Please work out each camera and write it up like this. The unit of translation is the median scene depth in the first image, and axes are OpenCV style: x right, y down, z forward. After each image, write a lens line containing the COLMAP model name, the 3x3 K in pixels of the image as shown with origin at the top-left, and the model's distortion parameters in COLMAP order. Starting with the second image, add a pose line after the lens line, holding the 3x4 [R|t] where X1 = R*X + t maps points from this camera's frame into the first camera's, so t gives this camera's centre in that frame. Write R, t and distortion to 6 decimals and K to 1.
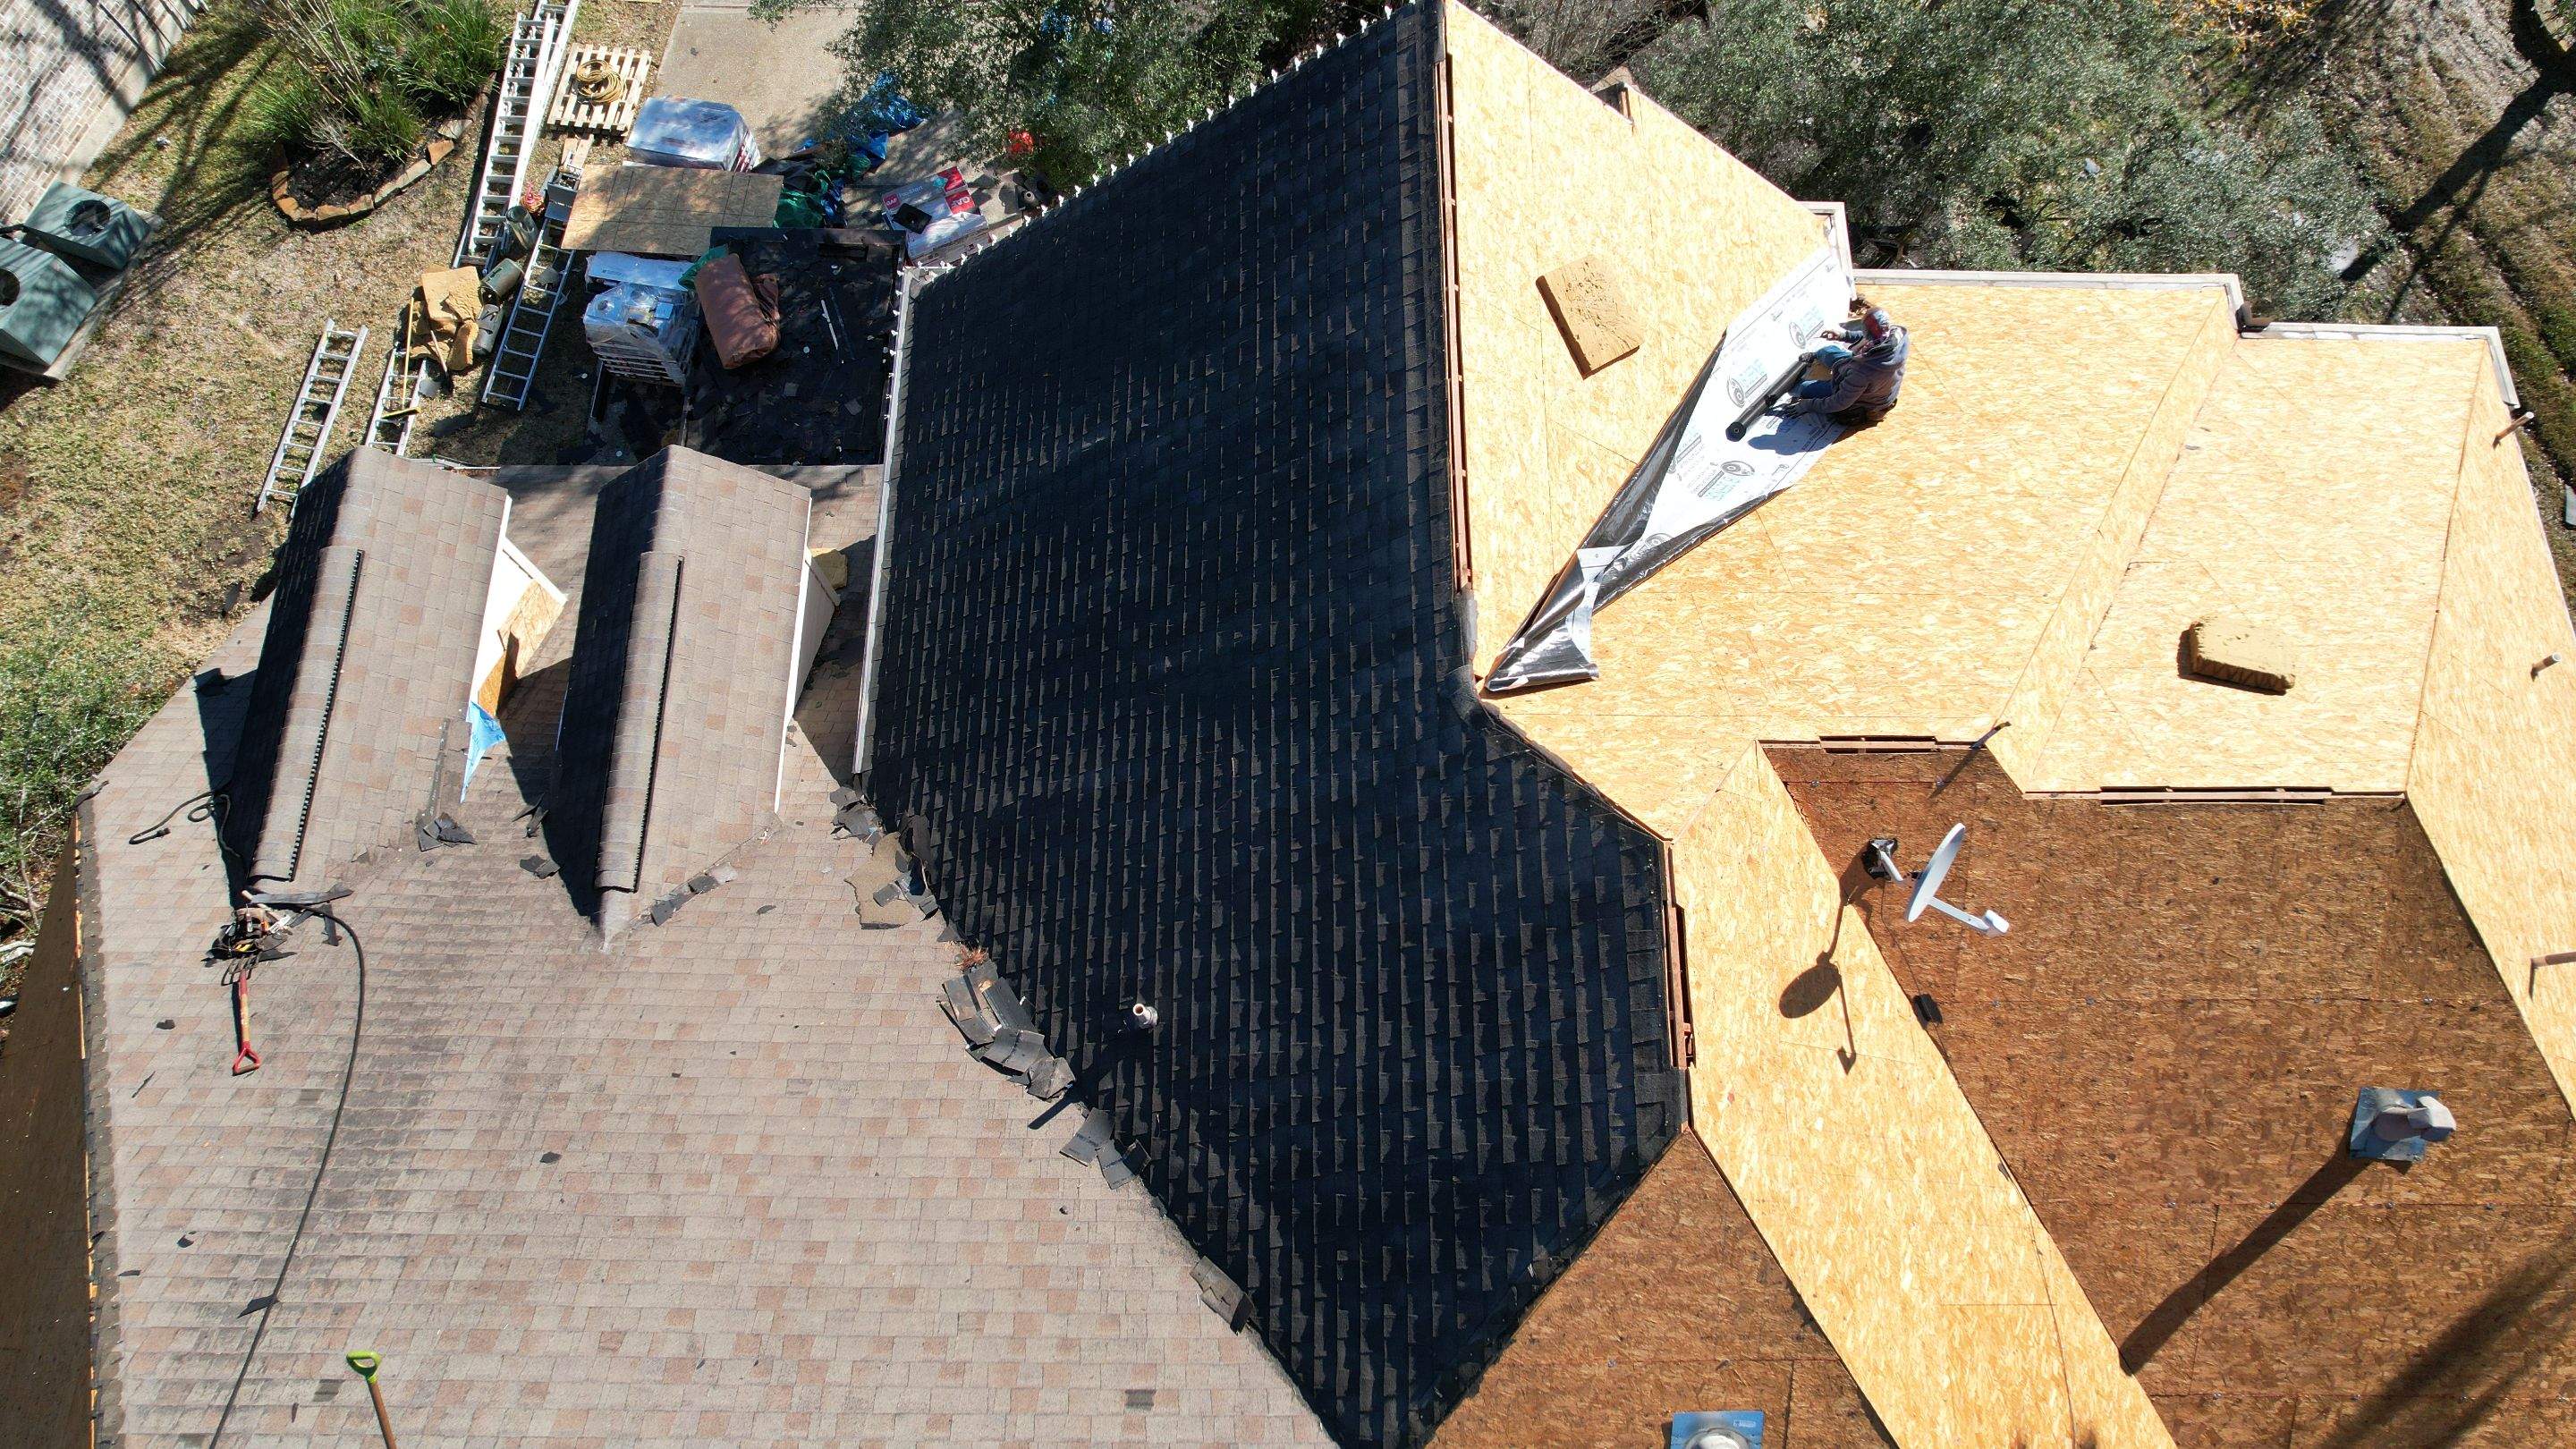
lens RADIAL K [[1643.3, 0, 1268.0], [0, 1643.3, 727.1], [0, 0, 1]] dist [-0.074045, 0.067709]
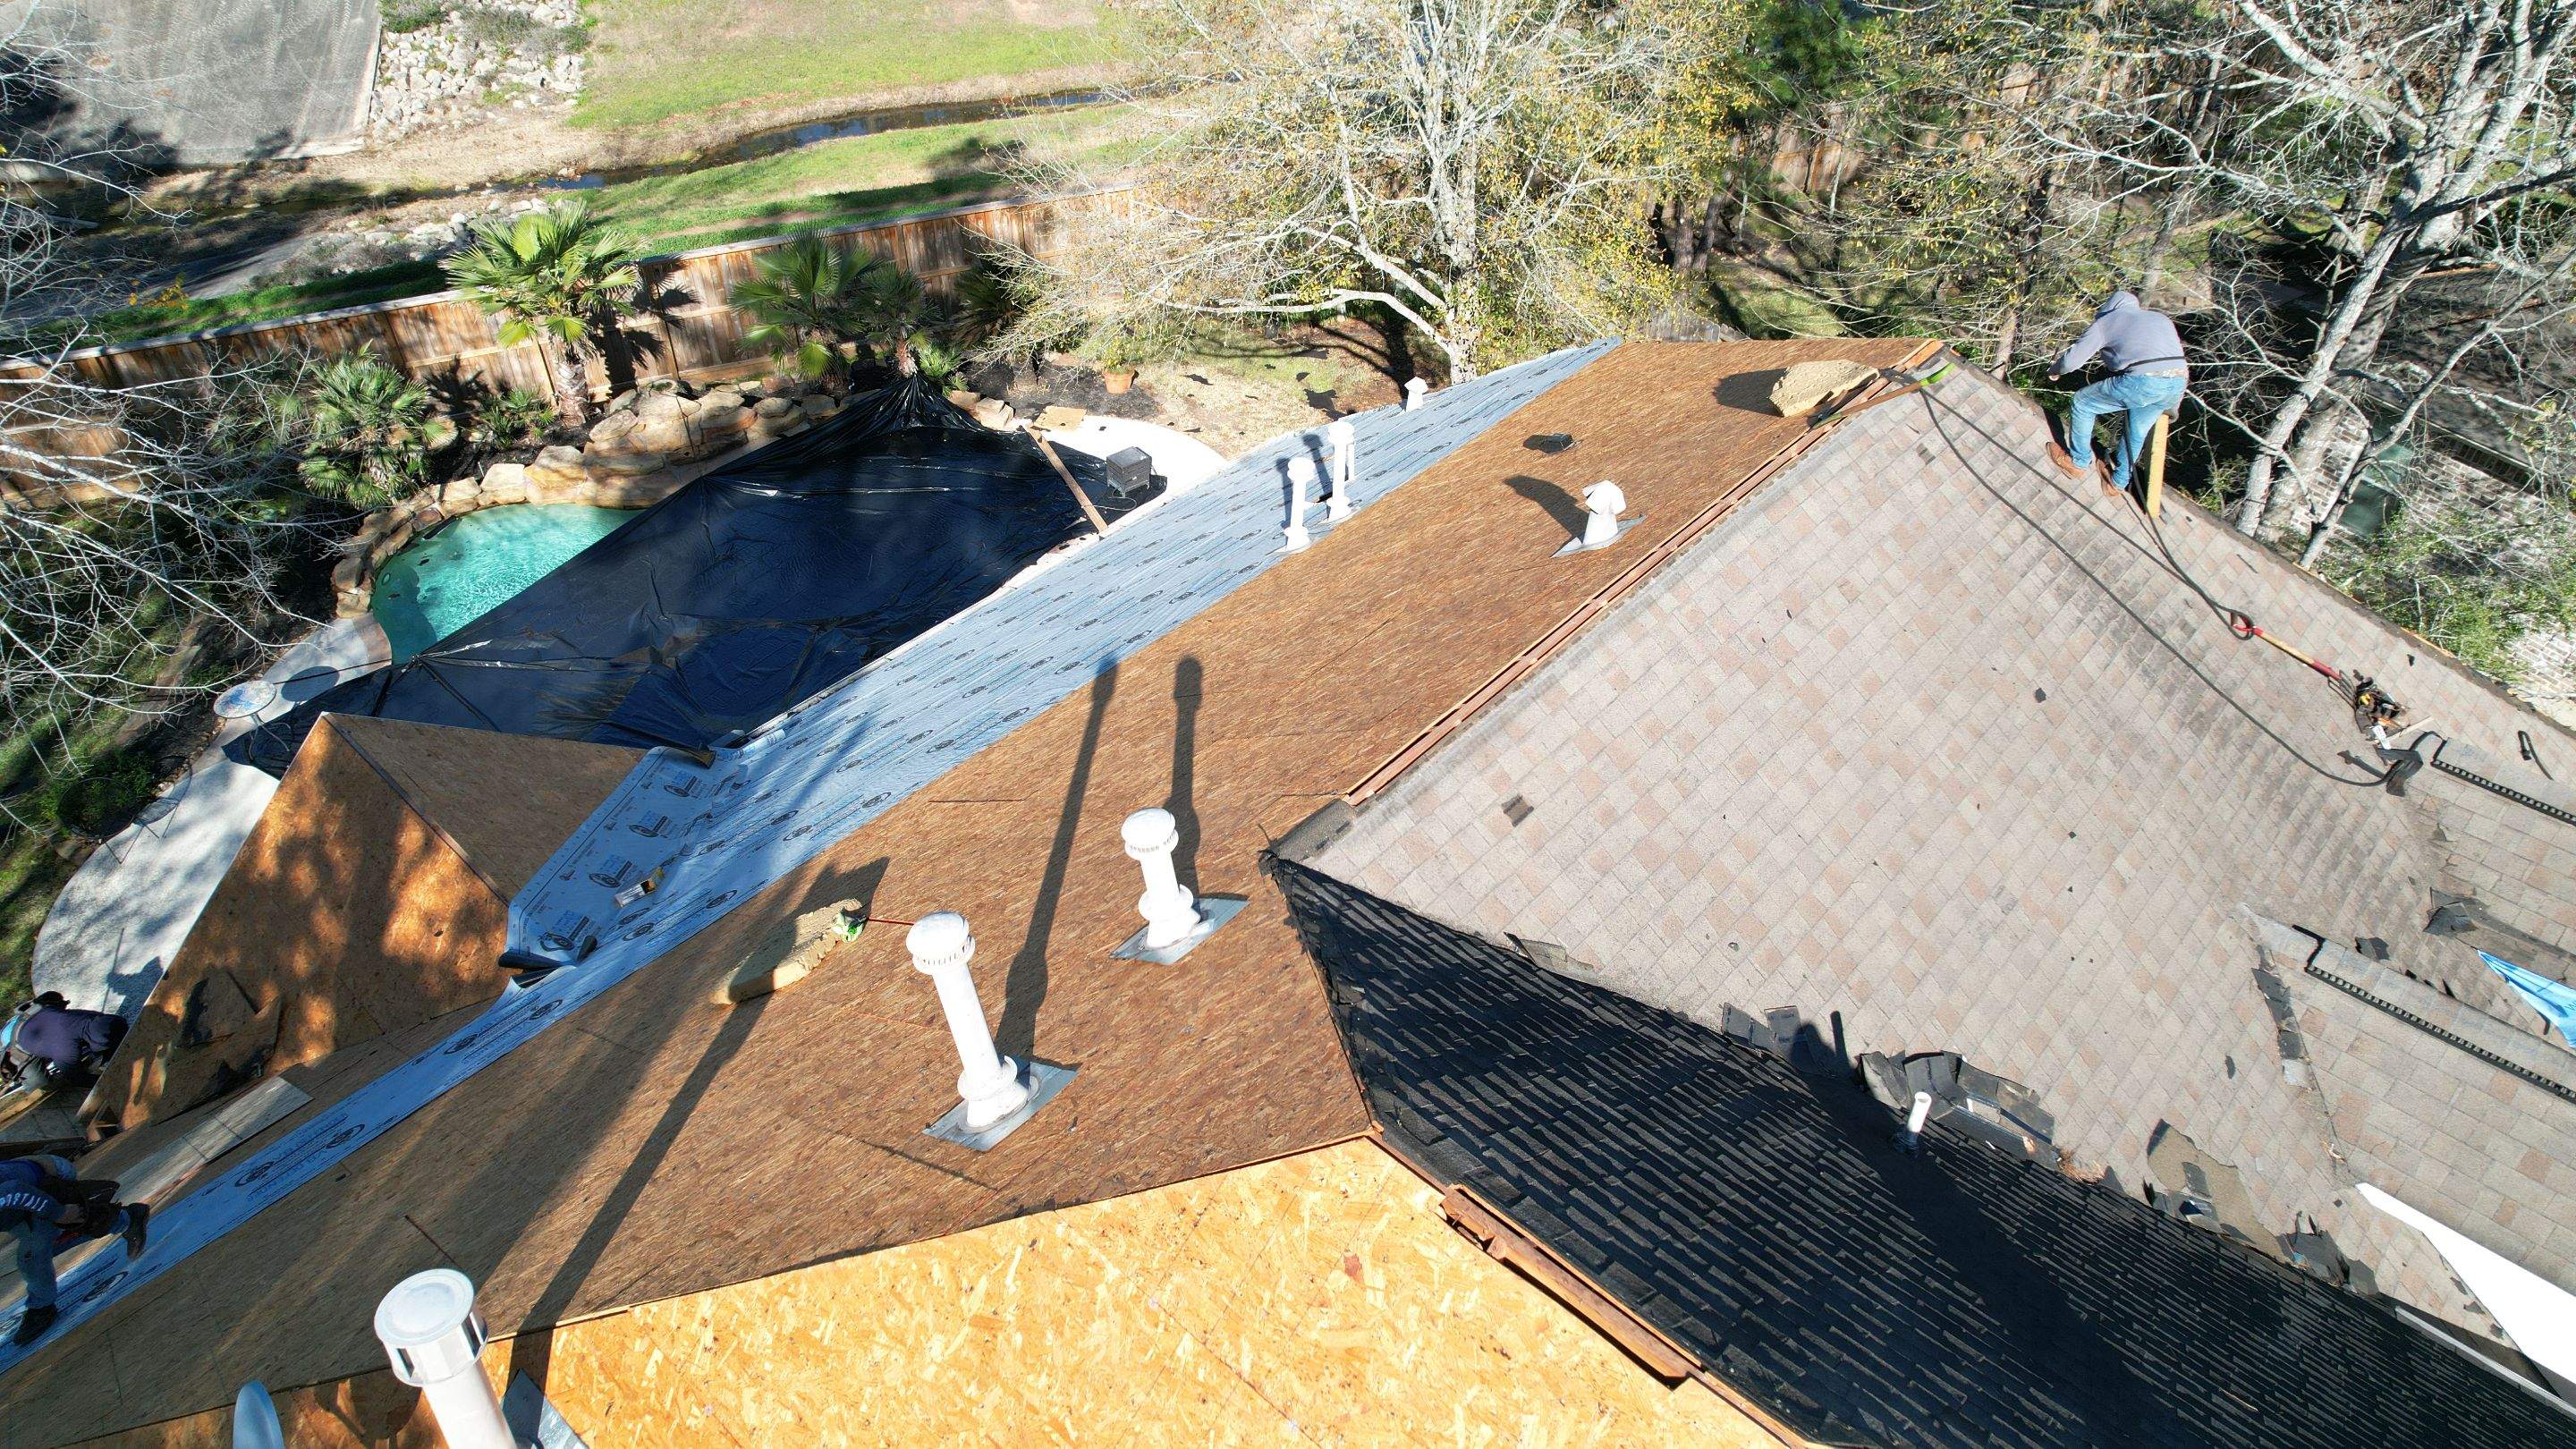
lens RADIAL K [[1643.3, 0, 1274.5], [0, 1643.3, 735.6], [0, 0, 1]] dist [-0.074045, 0.067709]
pose [[-0.672192, 0.483847, -0.560402, 0.558142], [-0.695953, -0.154686, 0.701229, -0.137027], [0.252601, 0.861374, 0.440713, 0.592925]]
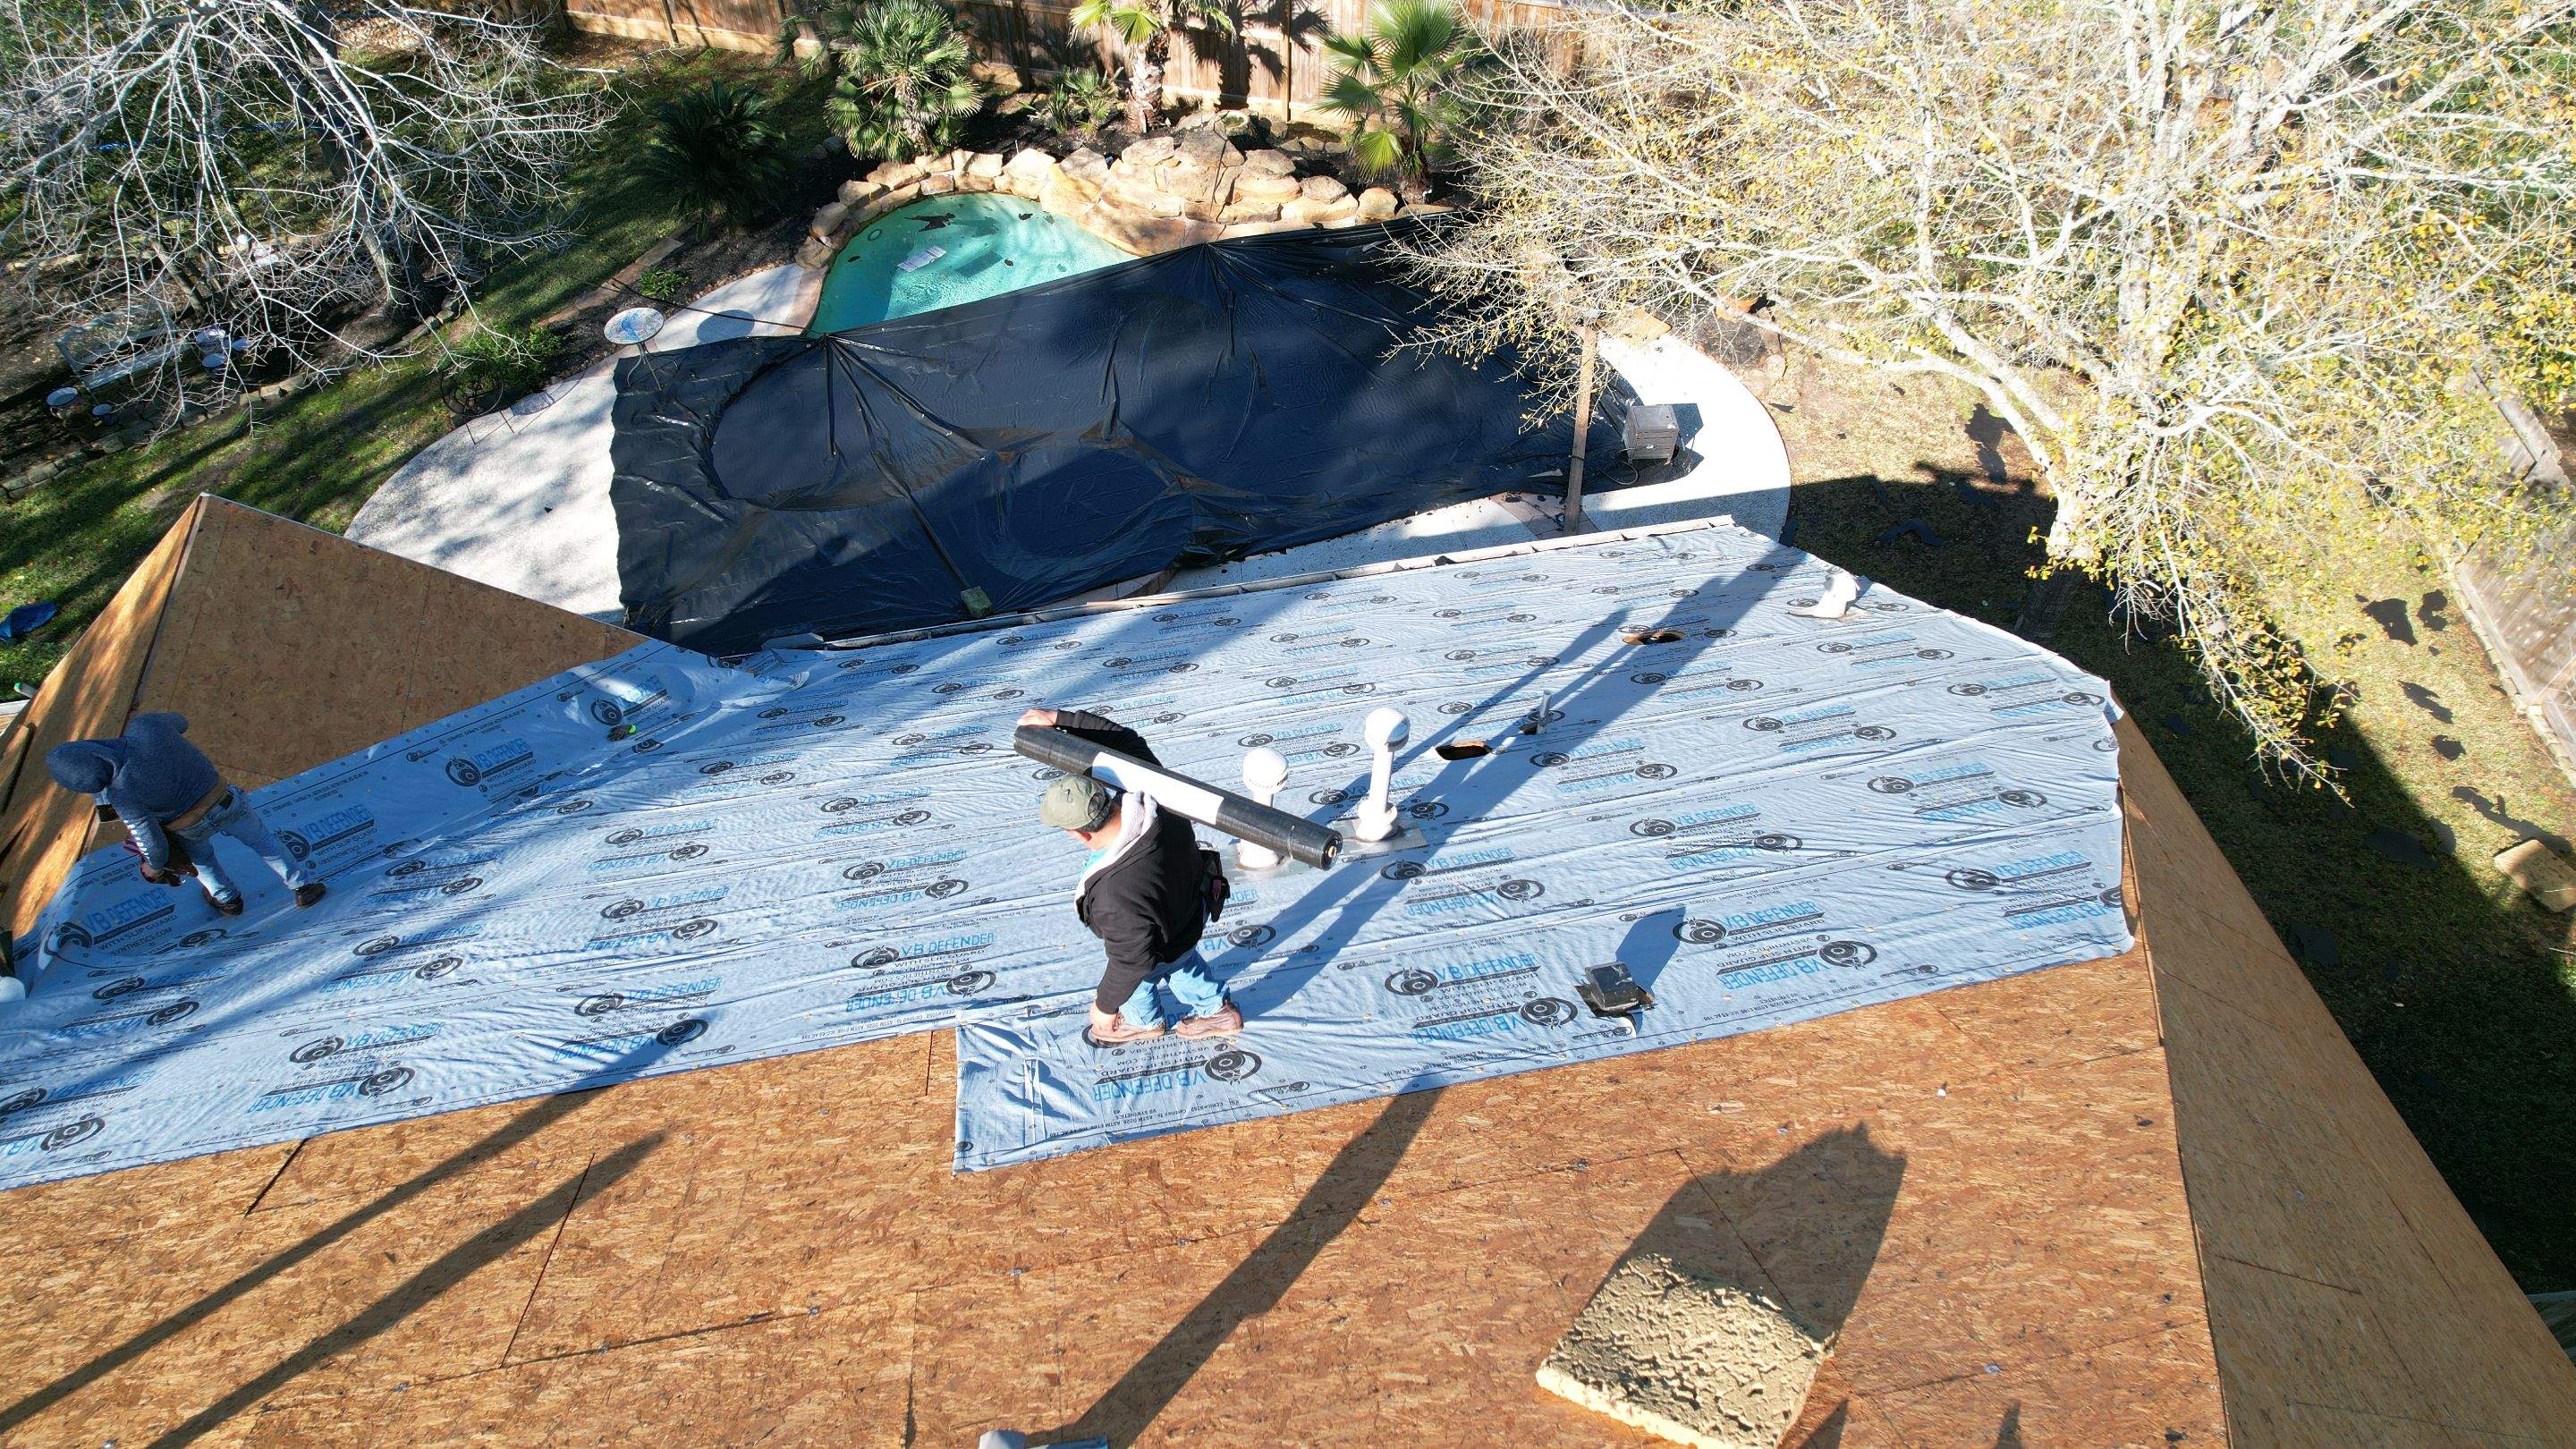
lens RADIAL K [[1643.3, 0, 1266.3], [0, 1643.3, 719.7], [0, 0, 1]] dist [-0.074045, 0.067709]
pose [[-0.980529, 0.152479, -0.123744, -0.426290], [-0.184052, -0.493891, 0.849821, 0.234026], [0.068463, 0.856050, 0.512339, 0.561251]]
